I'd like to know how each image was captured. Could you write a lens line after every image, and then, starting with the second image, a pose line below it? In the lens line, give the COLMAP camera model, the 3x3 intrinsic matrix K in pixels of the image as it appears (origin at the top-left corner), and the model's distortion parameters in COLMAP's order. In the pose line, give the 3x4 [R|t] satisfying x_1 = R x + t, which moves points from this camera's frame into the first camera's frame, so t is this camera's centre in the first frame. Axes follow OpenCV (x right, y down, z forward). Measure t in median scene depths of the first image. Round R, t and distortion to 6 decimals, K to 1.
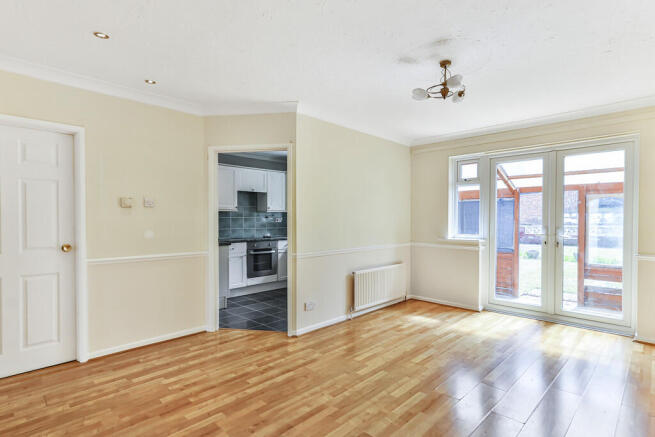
lens RADIAL K [[334.0, 0, 327.5], [0, 334.0, 218.5], [0, 0, 1]] dist [0.004427, 0.000460]
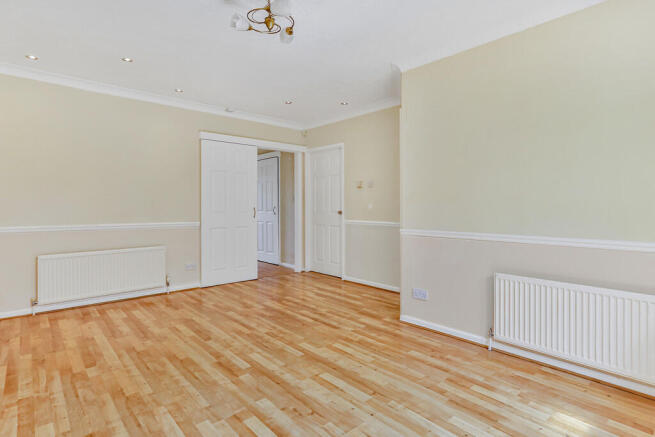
lens RADIAL K [[334.0, 0, 327.5], [0, 334.0, 218.5], [0, 0, 1]] dist [0.004427, 0.000460]
pose [[-0.056995, 0.037285, -0.997678, 0.732107], [0.006478, 0.999295, 0.036975, 0.038649], [0.998353, -0.004356, -0.057196, 0.778394]]
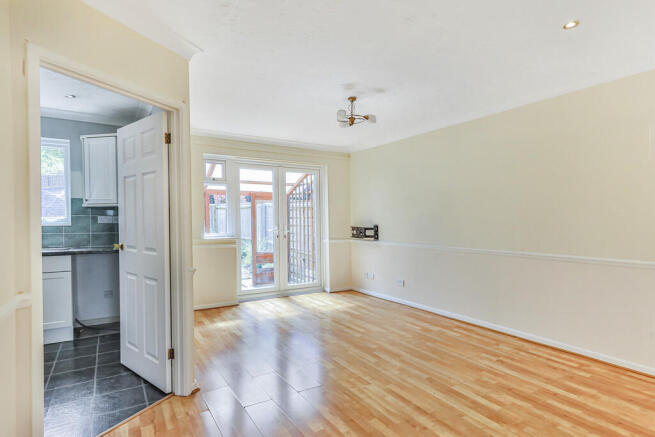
lens RADIAL K [[356.1, 0, 327.5], [0, 356.1, 218.5], [0, 0, 1]] dist [0.001595, 0.000422]
pose [[0.230798, 0.000539, 0.973002, -0.674041], [-0.003536, 0.999994, 0.000284, 0.000784], [-0.972995, -0.003506, 0.230798, 0.521021]]
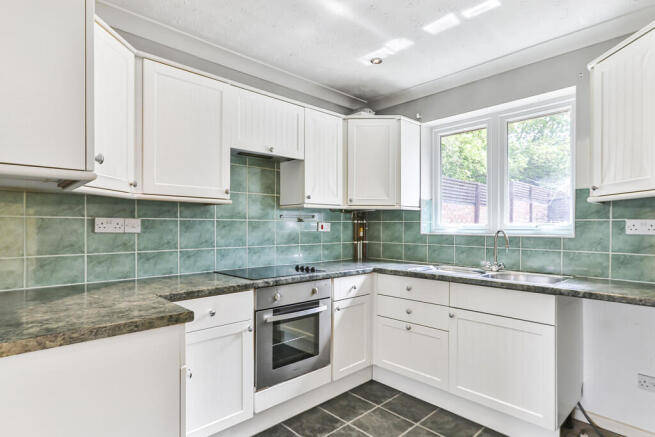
lens RADIAL K [[343.5, 0, 328.7], [0, 343.5, 227.4], [0, 0, 1]] dist [-0.000361, 0.000038]
pose [[0.999381, 0.002176, -0.035123, -0.215060], [-0.002050, 0.999991, 0.003597, 0.007066], [0.035131, -0.003523, 0.999377, 0.914846]]
